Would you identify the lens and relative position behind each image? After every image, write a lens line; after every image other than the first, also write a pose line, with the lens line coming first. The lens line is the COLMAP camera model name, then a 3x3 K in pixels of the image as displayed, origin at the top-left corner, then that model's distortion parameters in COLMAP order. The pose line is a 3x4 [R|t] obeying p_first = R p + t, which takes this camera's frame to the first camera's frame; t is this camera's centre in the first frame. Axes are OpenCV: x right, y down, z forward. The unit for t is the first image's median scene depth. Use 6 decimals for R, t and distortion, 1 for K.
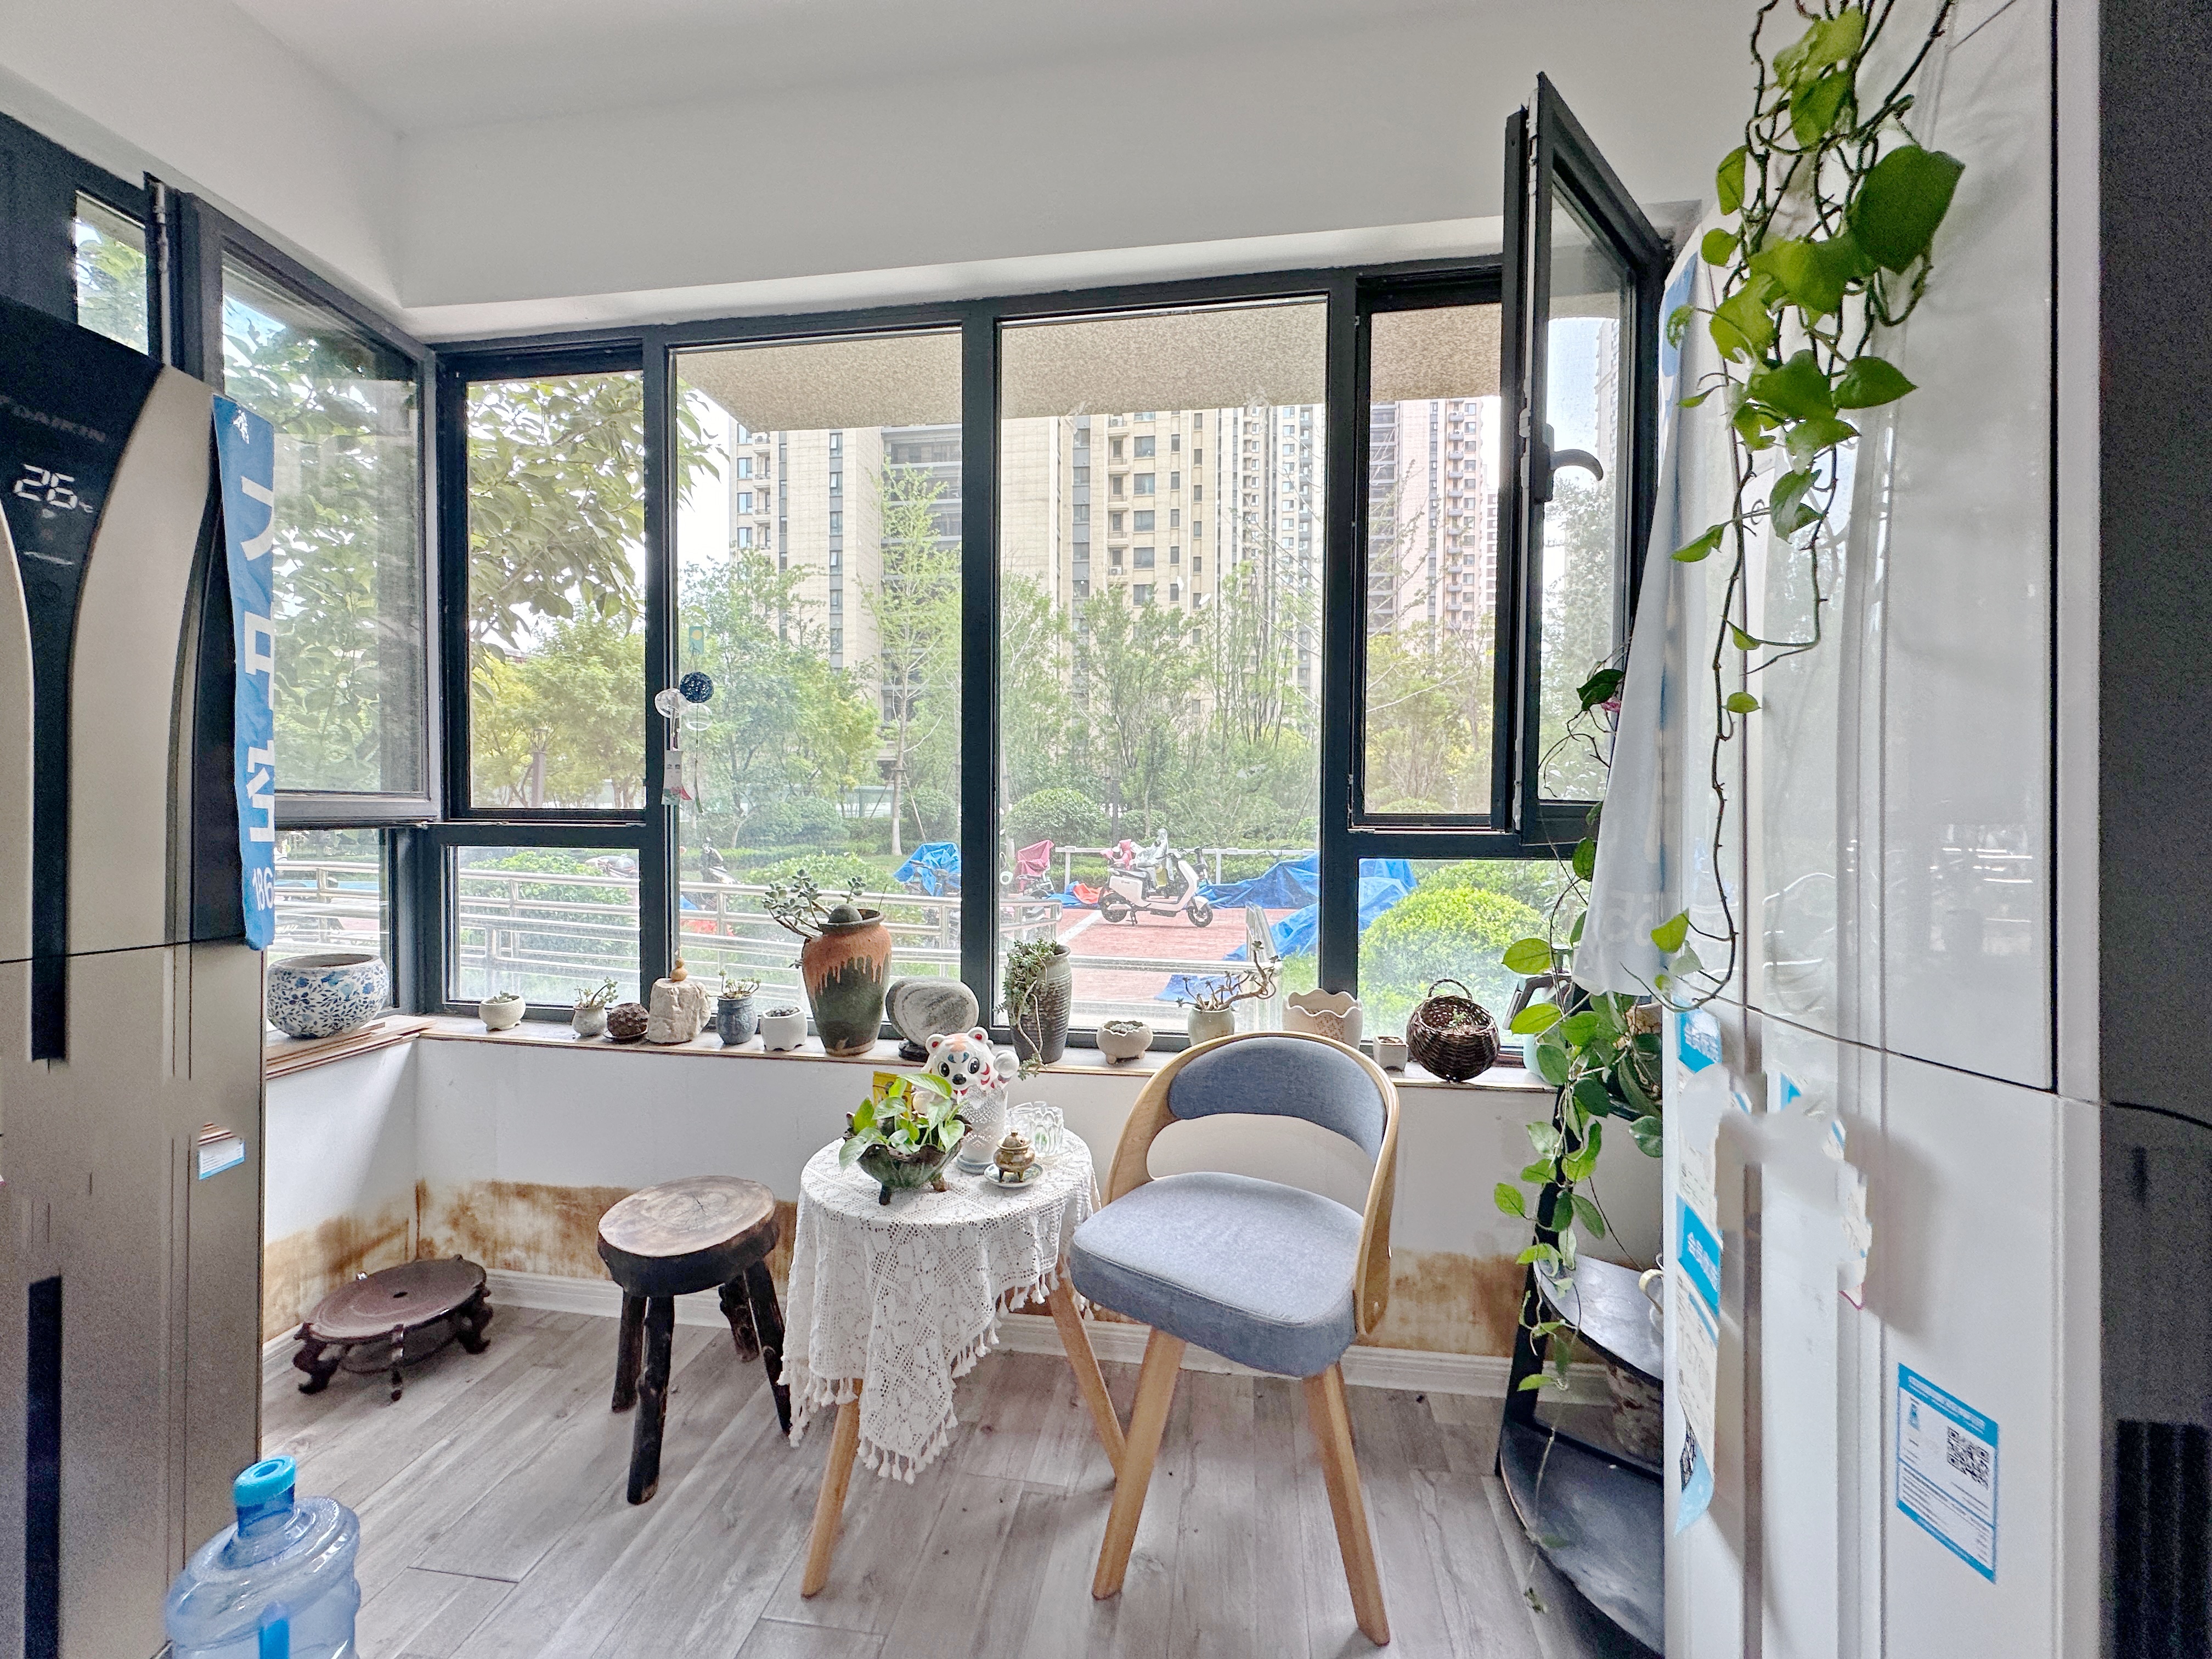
lens RADIAL K [[885.7, 0, 1096.9], [0, 885.7, 822.9], [0, 0, 1]] dist [-0.001231, -0.000040]
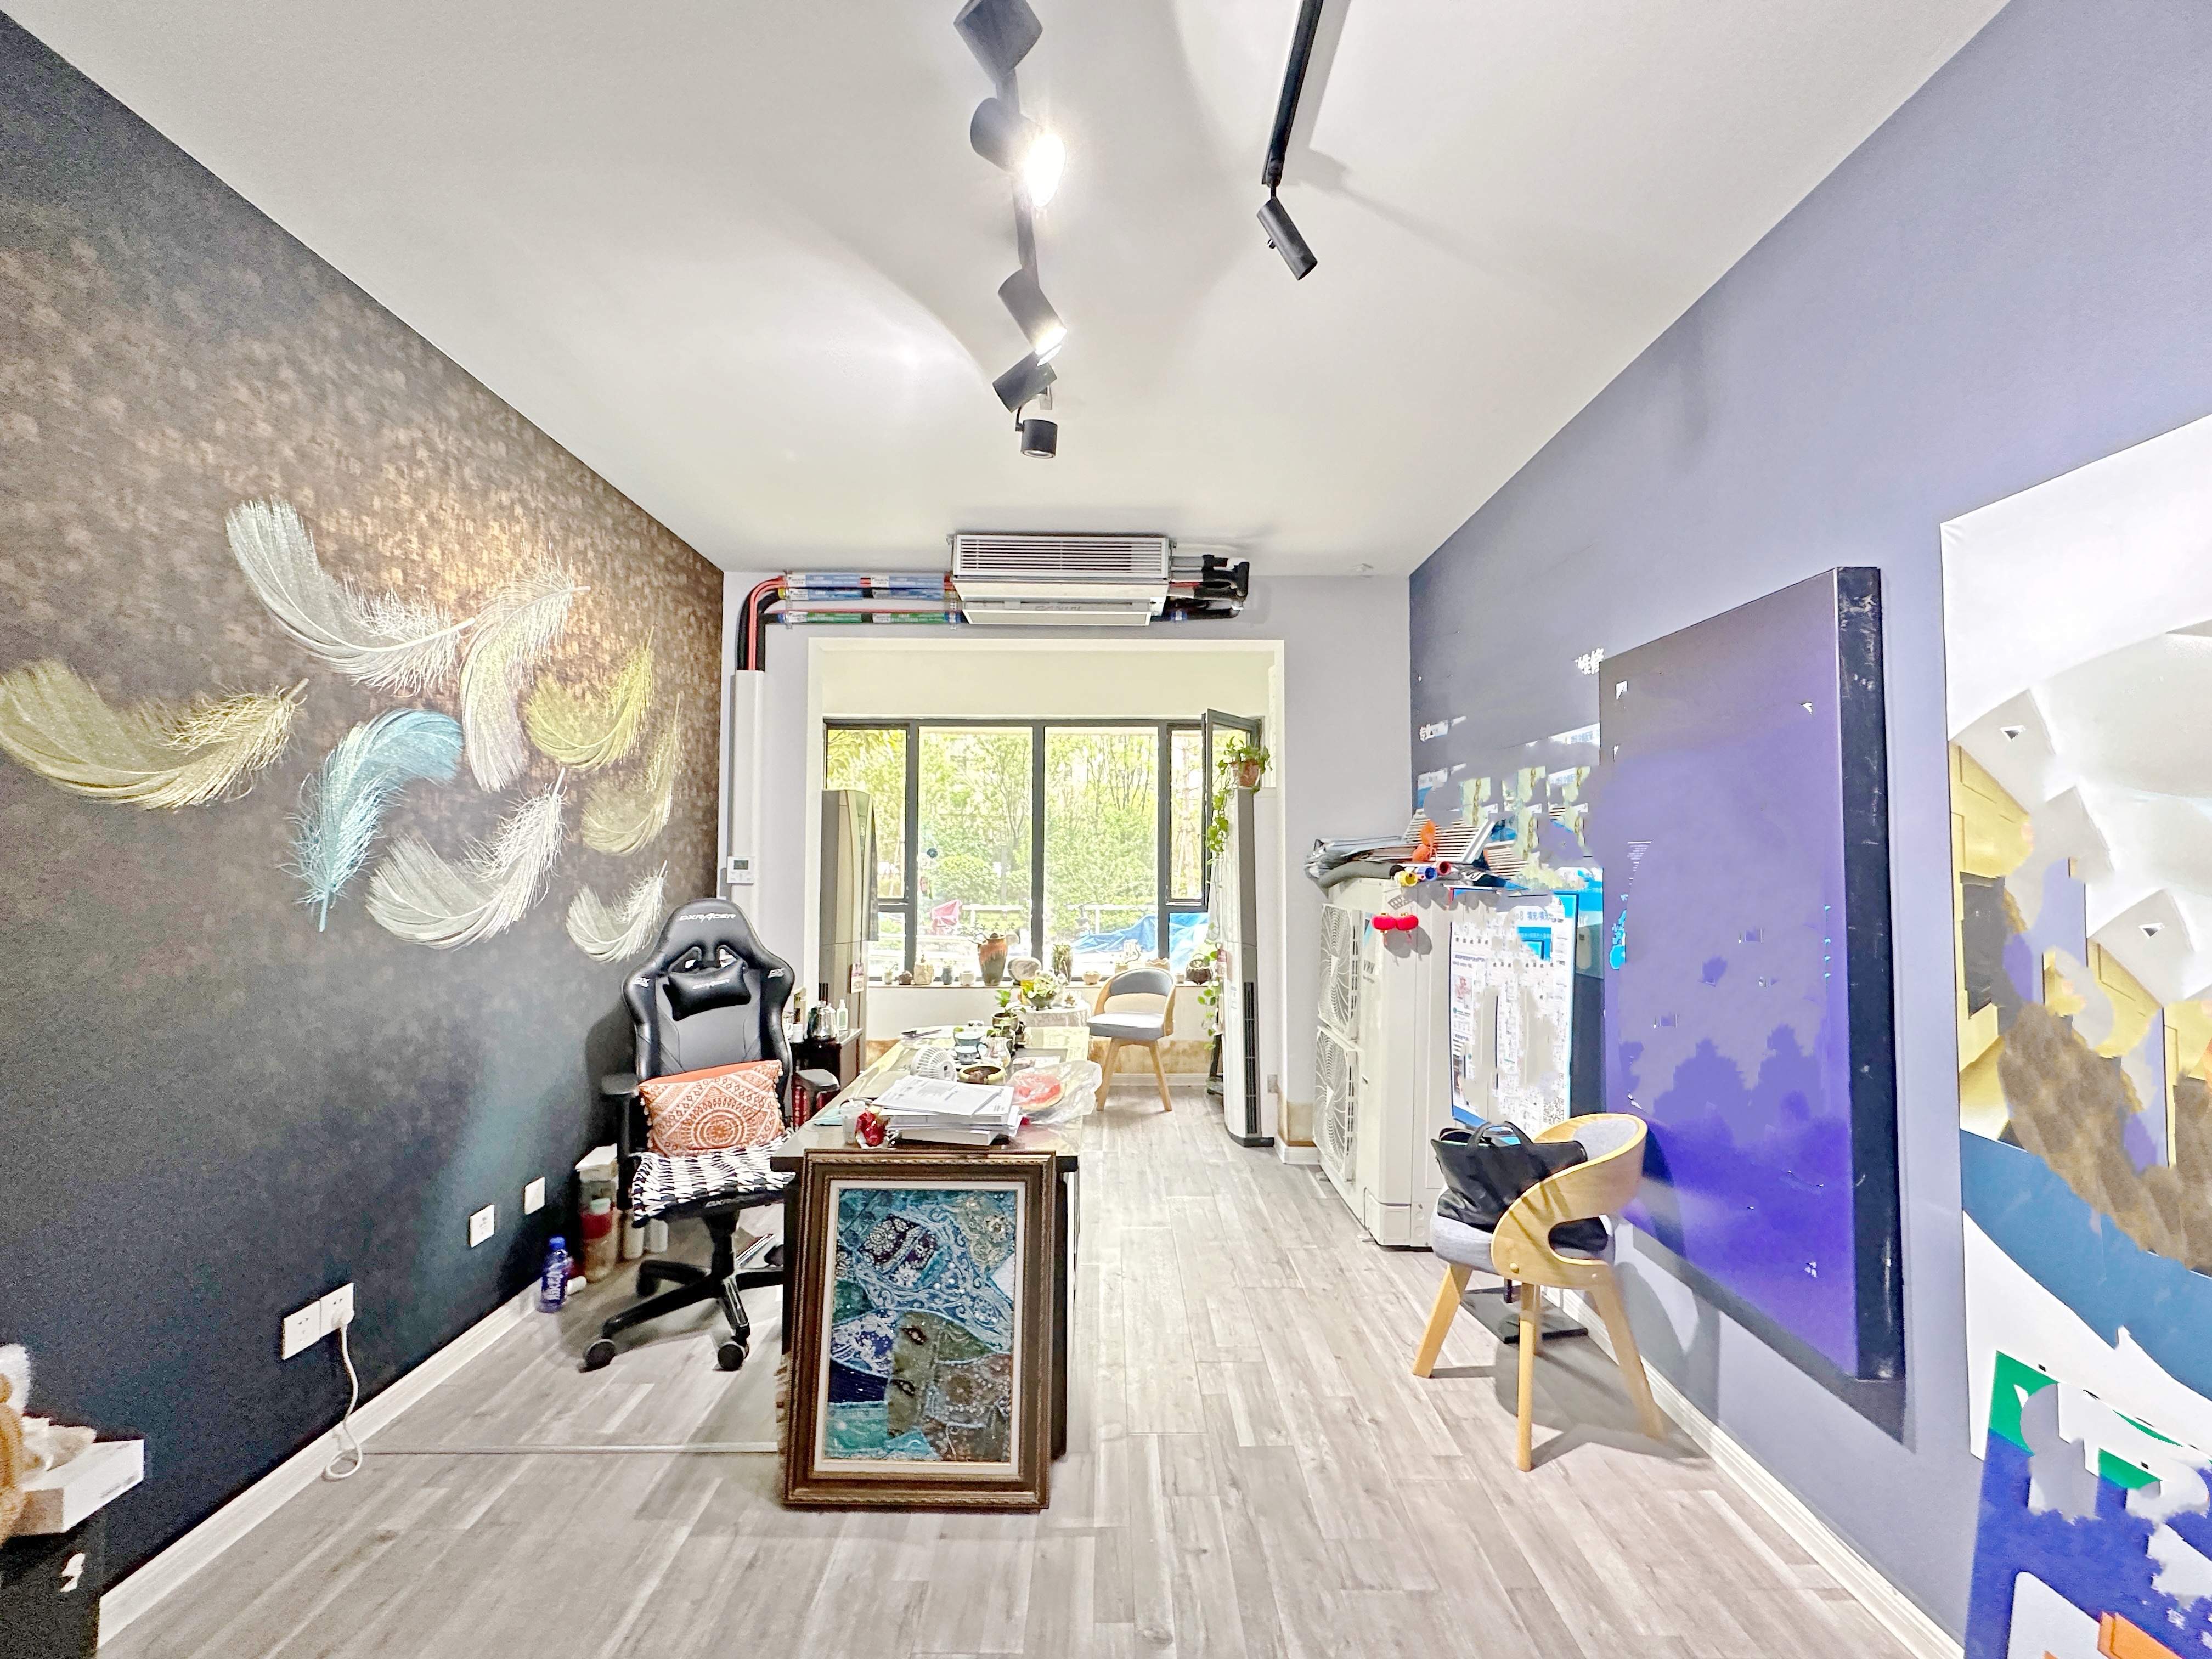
lens RADIAL K [[885.7, 0, 1105.8], [0, 885.7, 833.3], [0, 0, 1]] dist [-0.001231, -0.000040]
pose [[0.987608, -0.000184, 0.156943, -0.360218], [0.008034, 0.998748, -0.049385, -0.078783], [-0.156737, 0.050034, 0.986372, -1.800831]]
